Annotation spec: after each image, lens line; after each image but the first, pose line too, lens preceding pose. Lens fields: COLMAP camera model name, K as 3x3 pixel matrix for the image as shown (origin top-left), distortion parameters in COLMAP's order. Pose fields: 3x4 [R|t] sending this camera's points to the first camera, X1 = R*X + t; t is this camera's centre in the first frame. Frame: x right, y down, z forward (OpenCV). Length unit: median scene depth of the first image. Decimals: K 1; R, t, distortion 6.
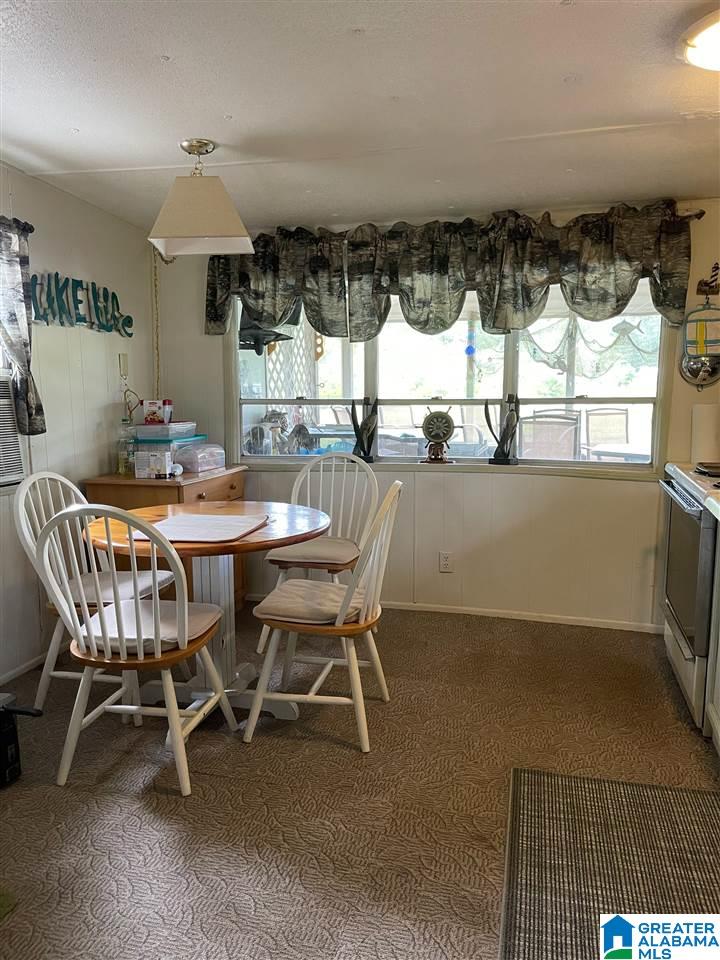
lens RADIAL K [[725.3, 0, 359.9], [0, 725.3, 478.6], [0, 0, 1]] dist [0.037320, -0.016994]
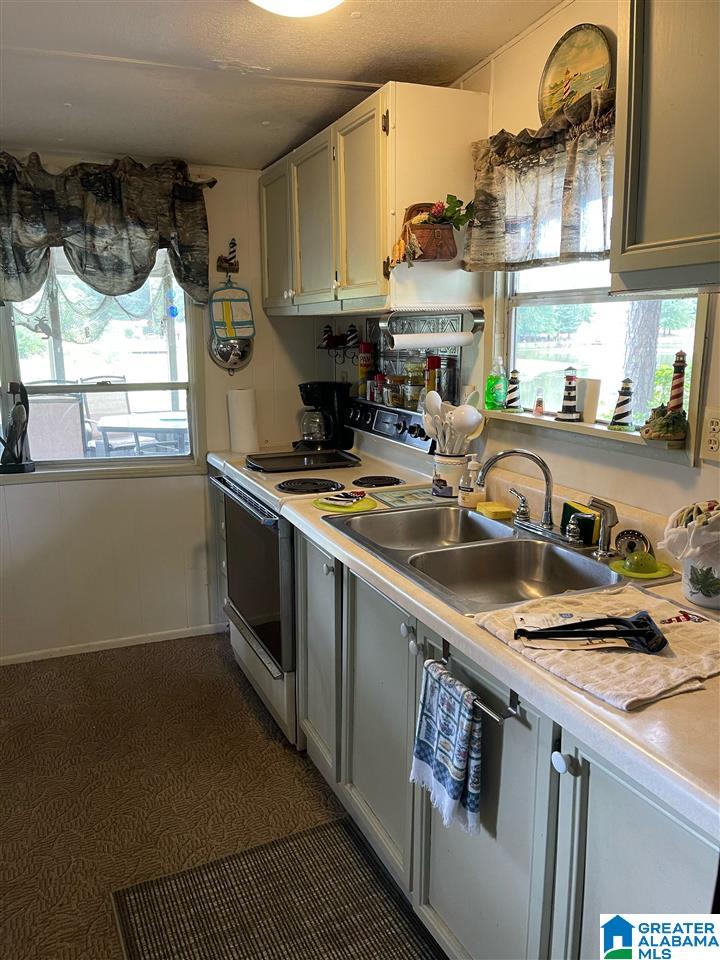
lens RADIAL K [[725.3, 0, 360.1], [0, 725.3, 482.0], [0, 0, 1]] dist [0.037320, -0.016994]
pose [[0.774660, -0.128191, 0.619249, -0.007464], [0.088393, 0.991575, 0.094689, -0.056777], [-0.626170, -0.018614, 0.779464, 0.157373]]
